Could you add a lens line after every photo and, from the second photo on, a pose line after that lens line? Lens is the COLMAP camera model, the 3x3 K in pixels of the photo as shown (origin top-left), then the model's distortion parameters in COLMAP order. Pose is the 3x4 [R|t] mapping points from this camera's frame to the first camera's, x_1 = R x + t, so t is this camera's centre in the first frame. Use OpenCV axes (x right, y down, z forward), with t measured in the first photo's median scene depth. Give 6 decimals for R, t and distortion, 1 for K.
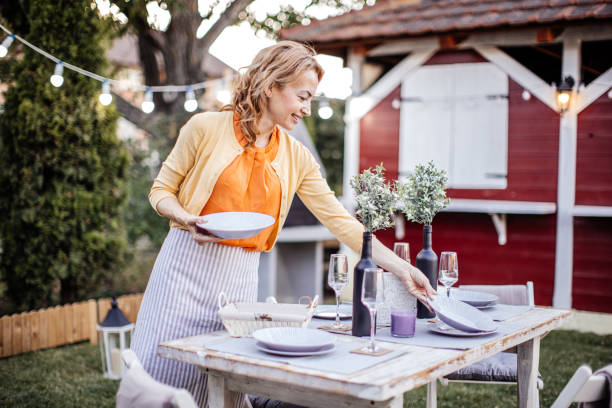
lens RADIAL K [[963.2, 0, 308.3], [0, 963.2, 212.6], [0, 0, 1]] dist [-0.018362, 0.042296]
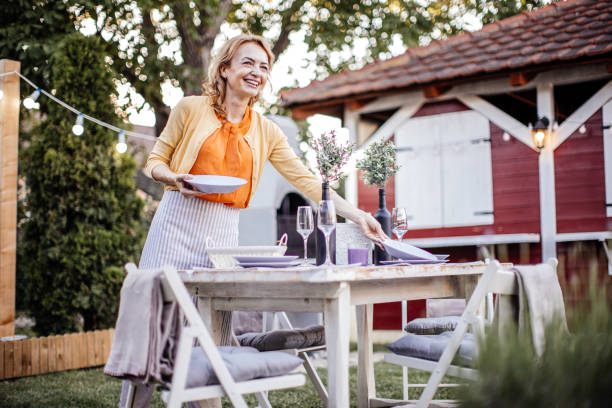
lens RADIAL K [[969.4, 0, 305.4], [0, 969.4, 222.2], [0, 0, 1]] dist [-0.007443, 0.036348]
pose [[0.998657, -0.039545, -0.033469, 0.037257], [0.035652, 0.993309, -0.109842, 0.100204], [0.037589, 0.108502, 0.993385, -0.102523]]
